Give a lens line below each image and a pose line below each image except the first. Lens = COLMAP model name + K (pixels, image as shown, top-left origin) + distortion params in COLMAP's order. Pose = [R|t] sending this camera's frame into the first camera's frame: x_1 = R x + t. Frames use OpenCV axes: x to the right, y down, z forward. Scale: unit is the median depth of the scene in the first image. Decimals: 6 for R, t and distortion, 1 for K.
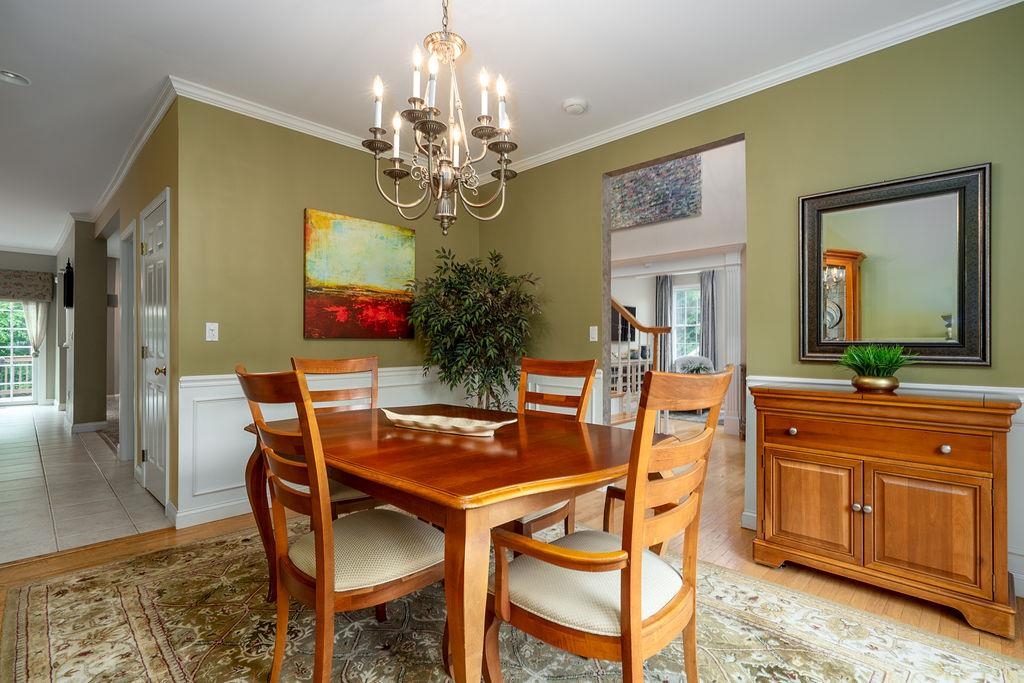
lens RADIAL K [[487.2, 0, 514.5], [0, 487.2, 338.6], [0, 0, 1]] dist [-0.002146, -0.000457]
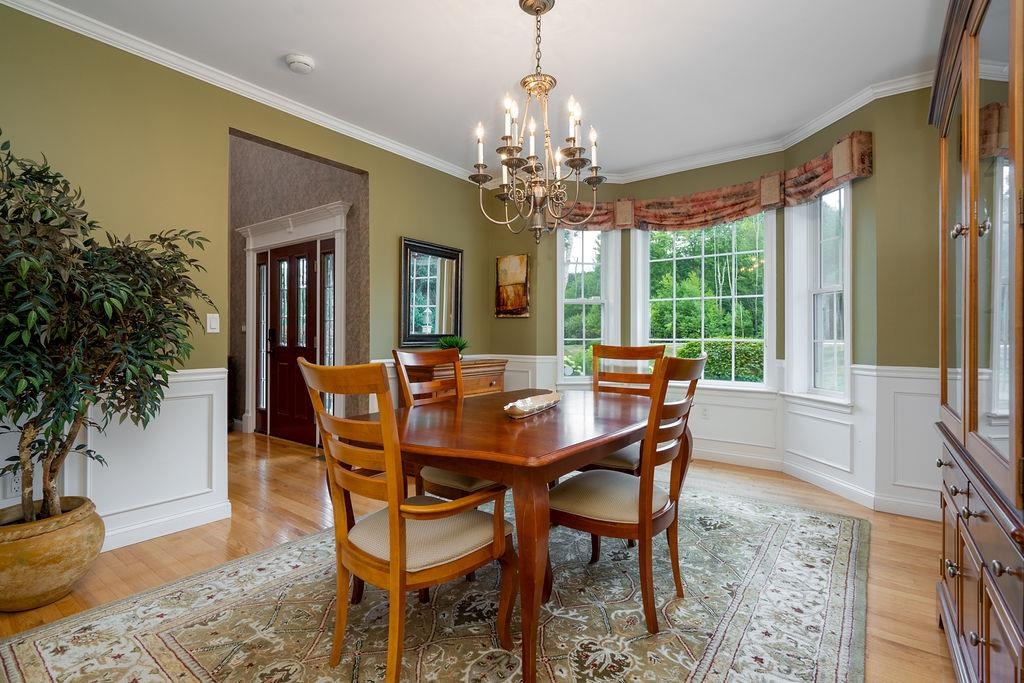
lens RADIAL K [[487.2, 0, 514.5], [0, 487.2, 338.6], [0, 0, 1]] dist [-0.002146, -0.000457]
pose [[-0.144137, -0.003894, 0.989550, -1.291840], [-0.011942, 0.999926, 0.002196, 0.010324], [-0.989486, -0.011500, -0.144173, 1.215323]]
